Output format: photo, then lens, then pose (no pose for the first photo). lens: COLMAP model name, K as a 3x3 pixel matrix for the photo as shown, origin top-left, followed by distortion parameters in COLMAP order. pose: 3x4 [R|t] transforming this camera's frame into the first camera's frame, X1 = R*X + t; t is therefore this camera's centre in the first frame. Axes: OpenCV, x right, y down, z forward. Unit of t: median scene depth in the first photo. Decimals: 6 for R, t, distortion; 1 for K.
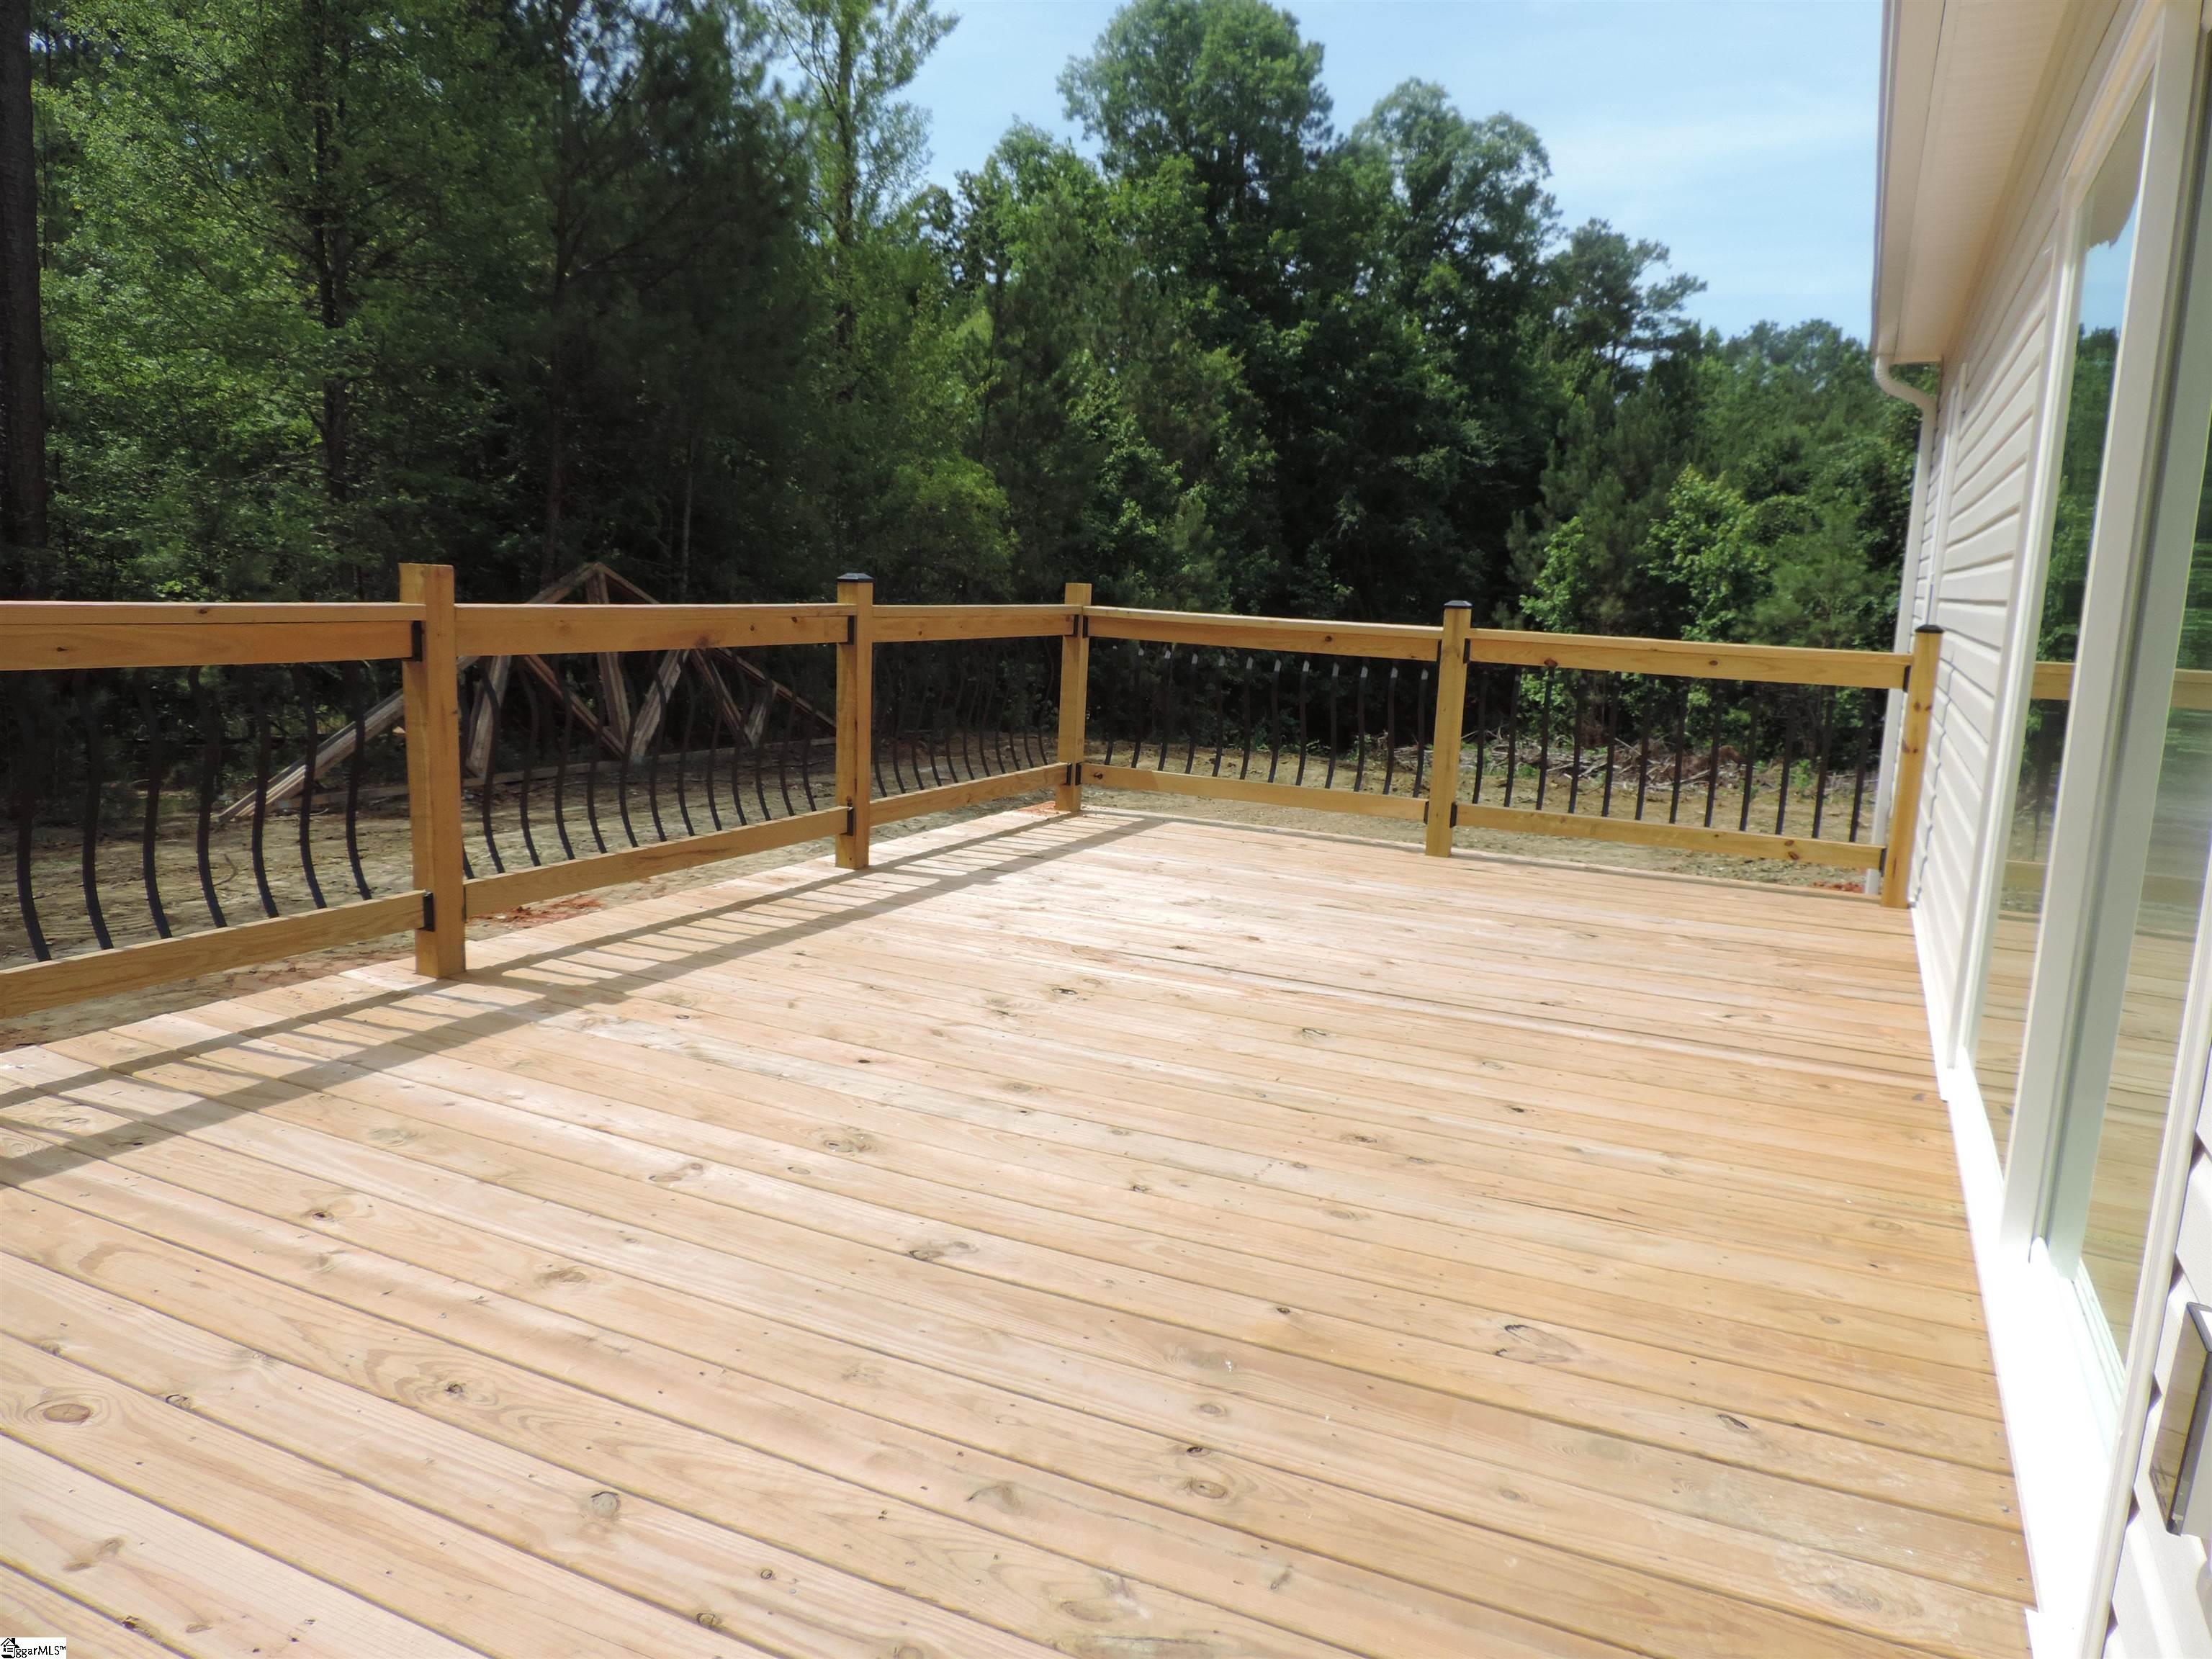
lens RADIAL K [[1575.4, 0, 1095.1], [0, 1575.4, 838.5], [0, 0, 1]] dist [-0.025168, 0.001729]
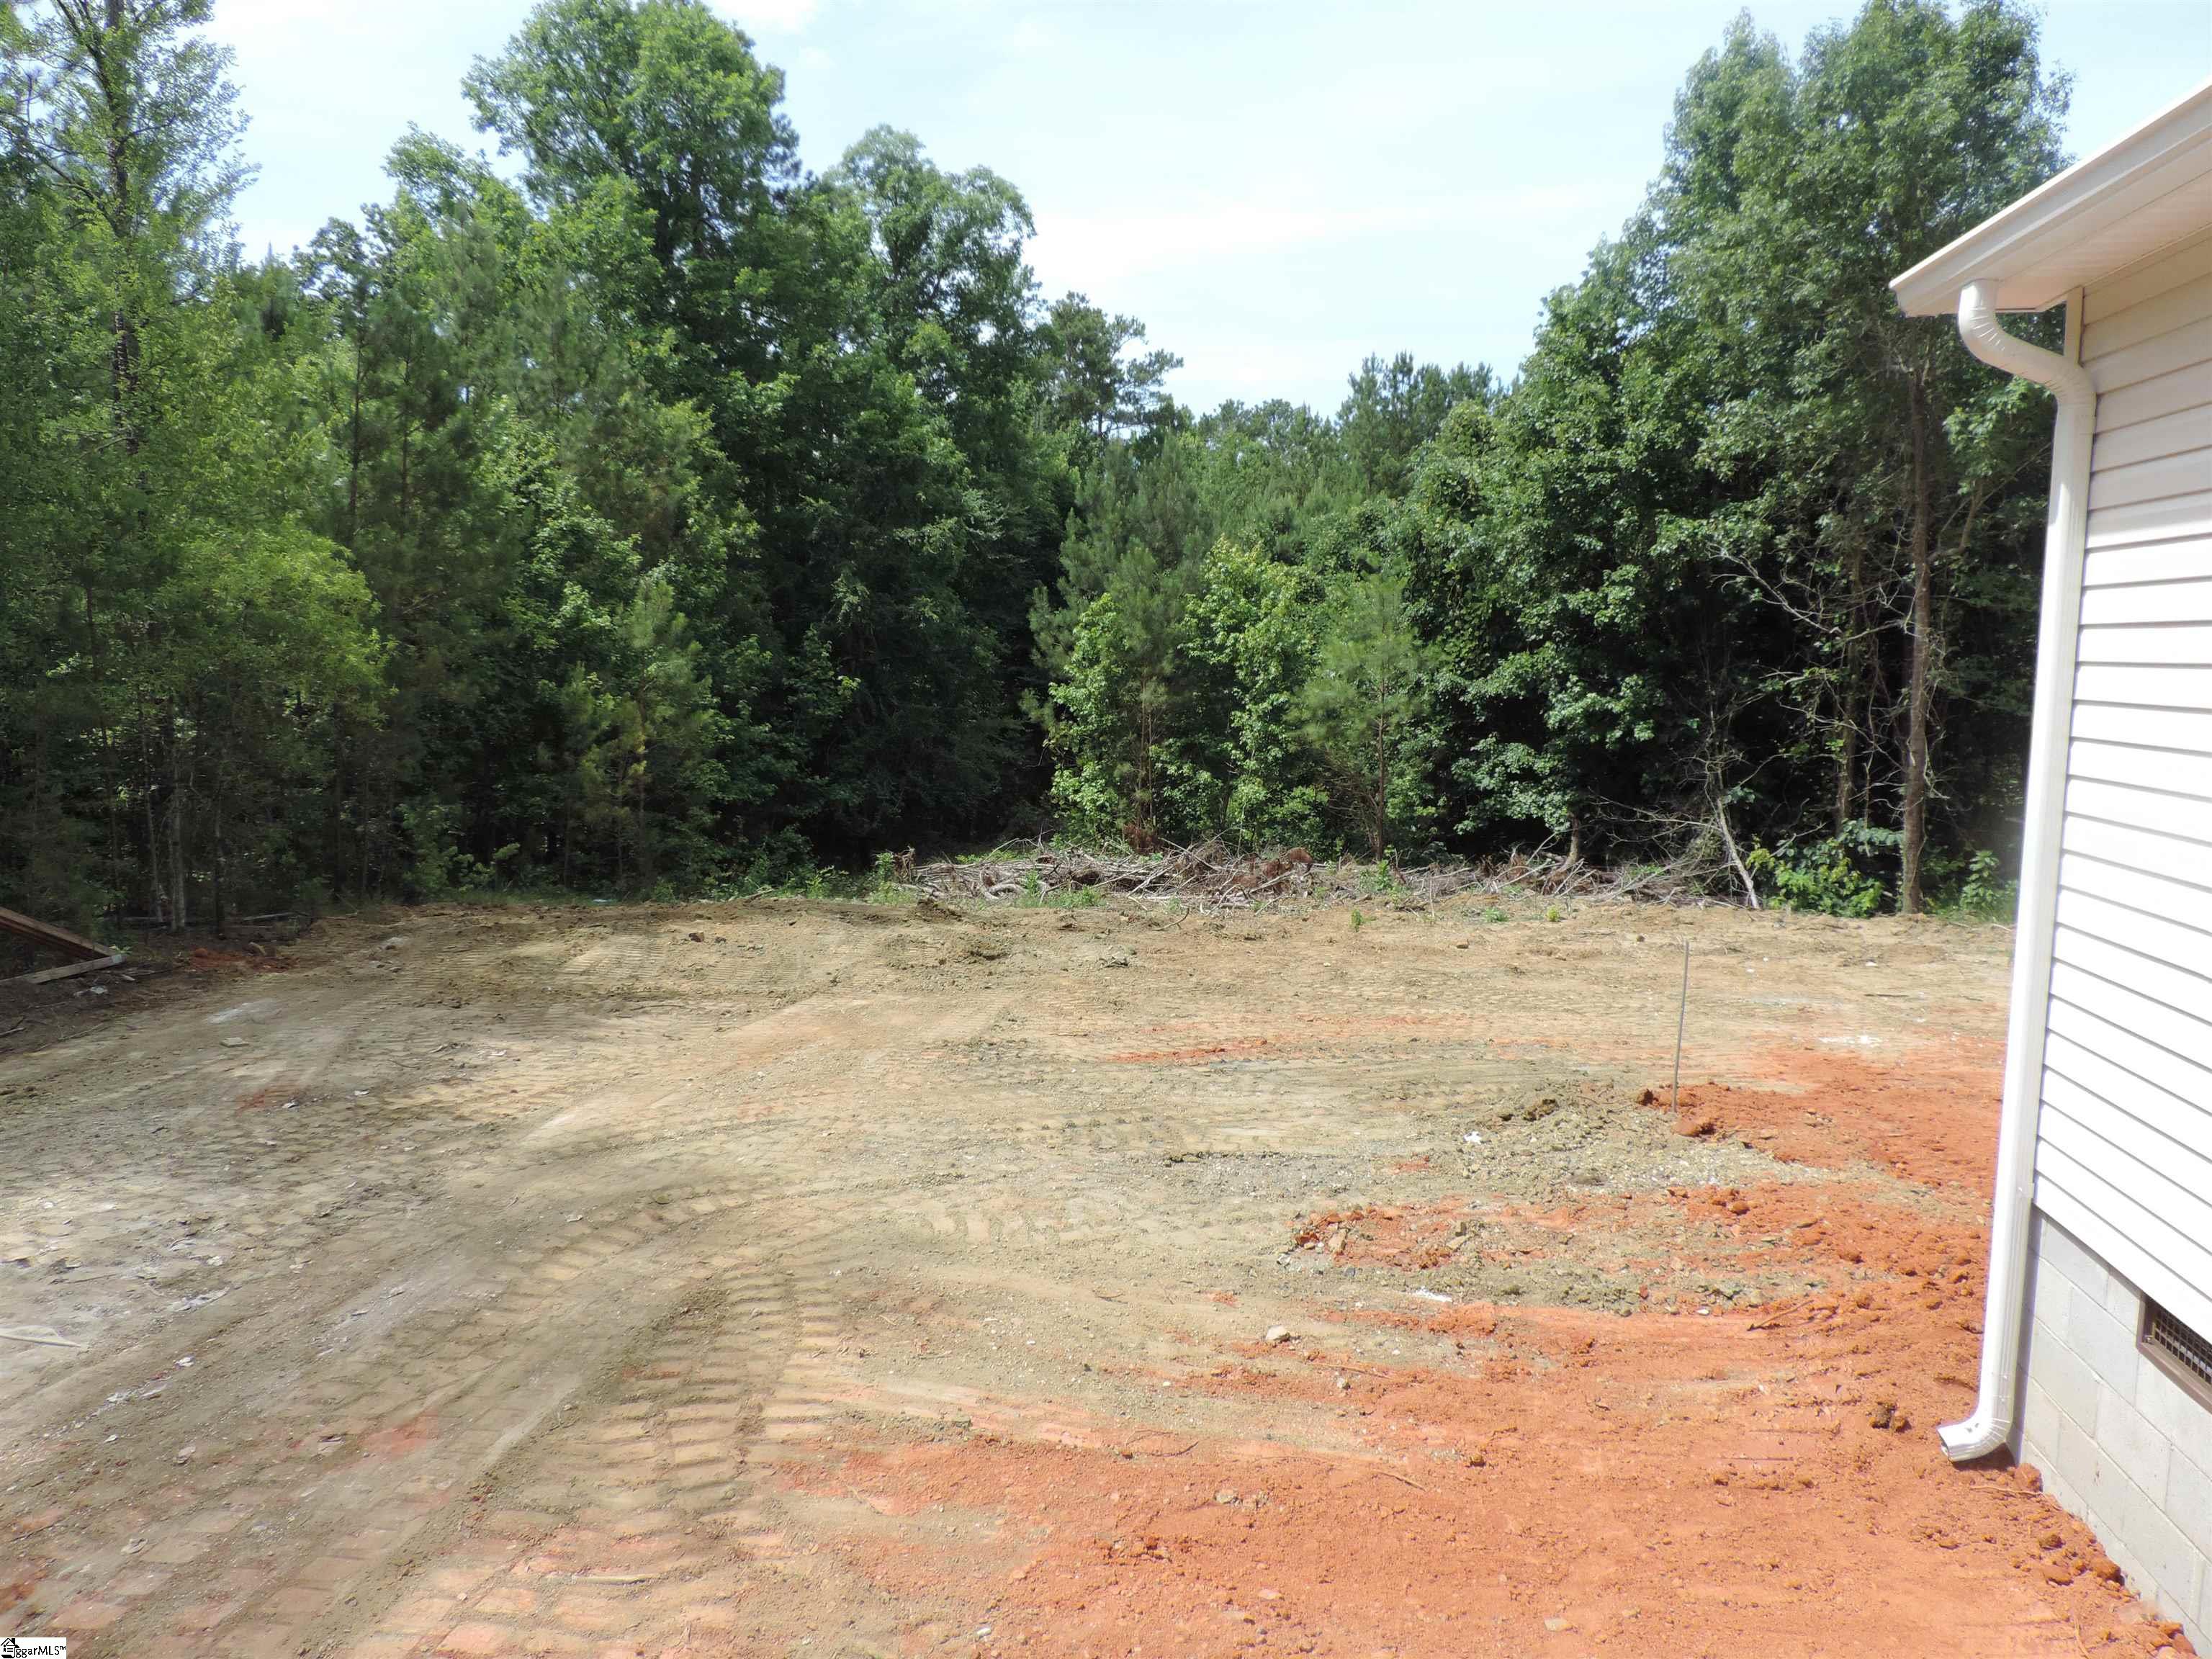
lens RADIAL K [[1575.4, 0, 1109.5], [0, 1575.4, 846.9], [0, 0, 1]] dist [-0.025168, 0.001729]
pose [[0.948449, -0.066335, 0.309909, 0.018997], [0.079096, 0.996451, -0.028780, -0.030730], [-0.306901, 0.051809, 0.950330, 0.136130]]
